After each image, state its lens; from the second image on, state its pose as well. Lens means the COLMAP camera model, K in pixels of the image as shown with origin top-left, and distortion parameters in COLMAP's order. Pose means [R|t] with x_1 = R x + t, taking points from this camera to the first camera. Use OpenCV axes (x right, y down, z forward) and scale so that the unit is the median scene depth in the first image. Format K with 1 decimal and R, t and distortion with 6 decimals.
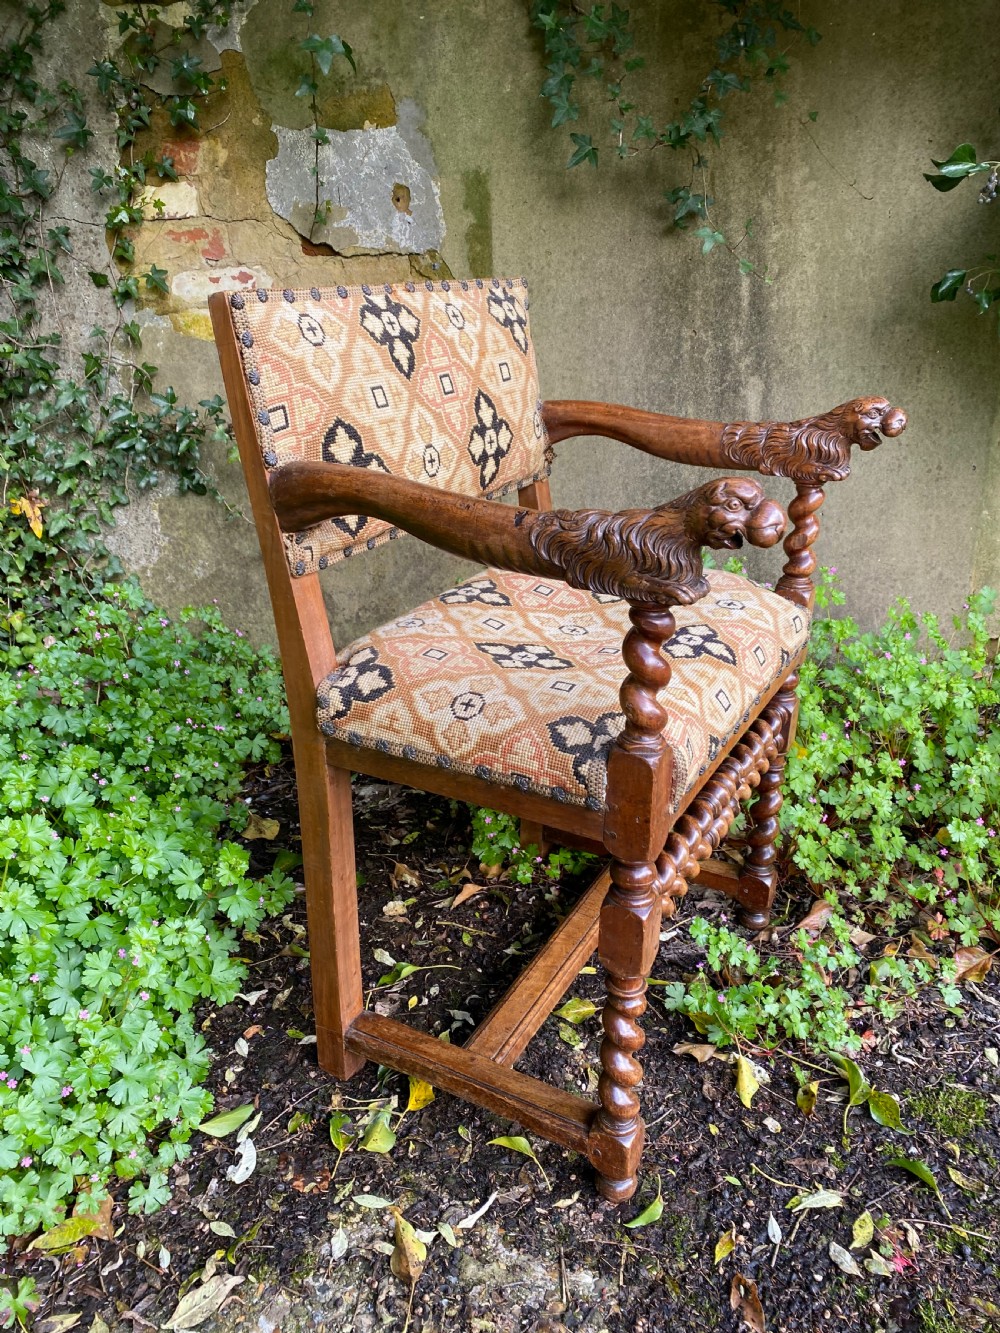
lens RADIAL K [[1018.2, 0, 494.4], [0, 1018.2, 668.8], [0, 0, 1]] dist [0.019879, -0.012150]
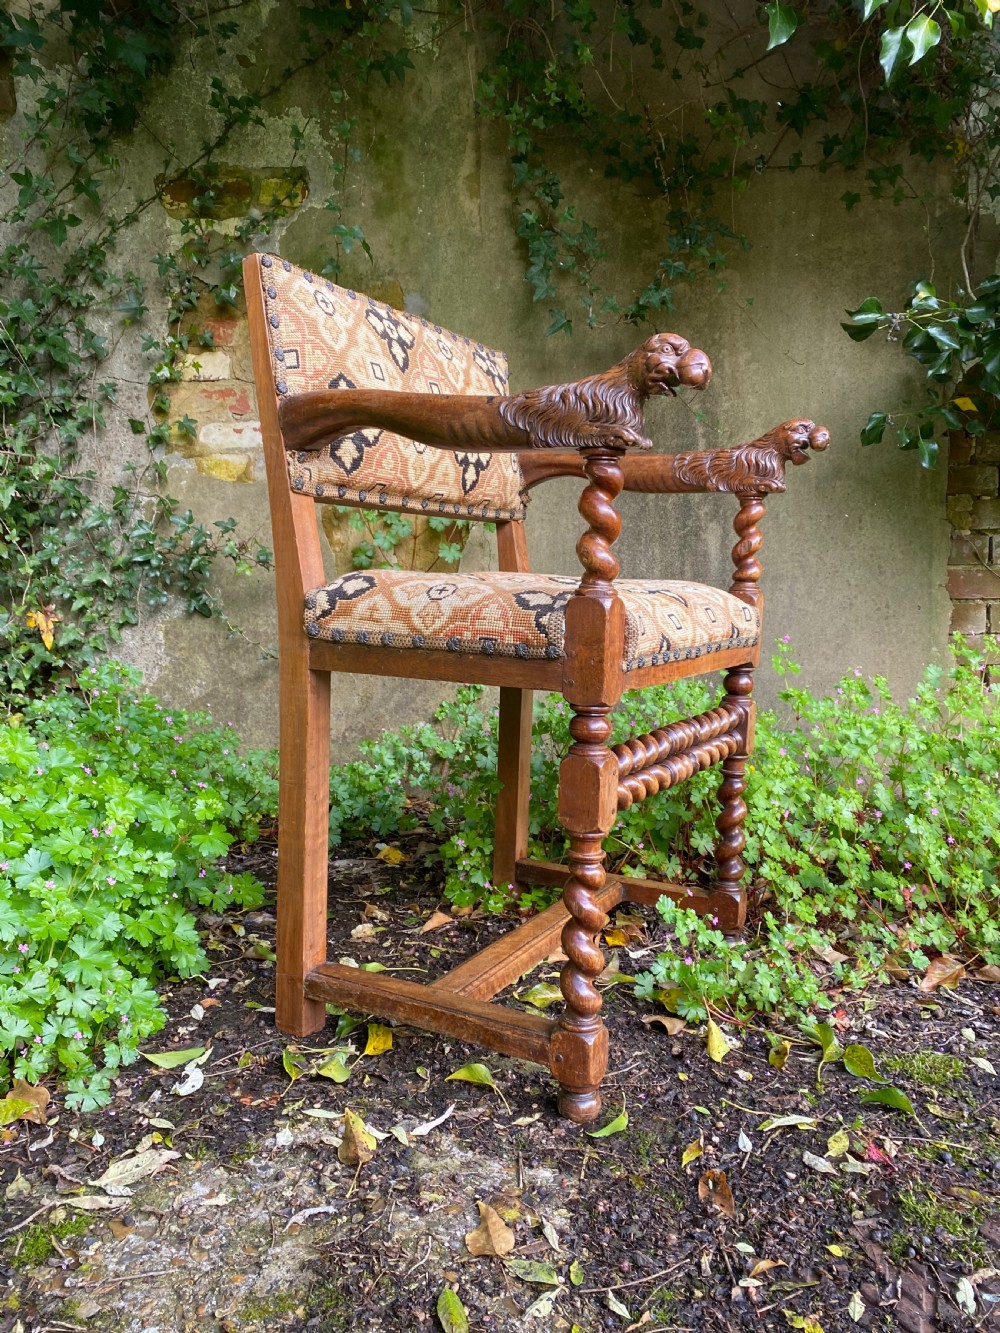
lens RADIAL K [[1018.2, 0, 494.9], [0, 1018.2, 662.3], [0, 0, 1]] dist [0.019879, -0.012150]
pose [[0.999663, 0.025110, 0.006594, 0.019753], [-0.022016, 0.954551, -0.297234, 0.329982], [-0.013757, 0.296988, 0.954782, -0.026283]]
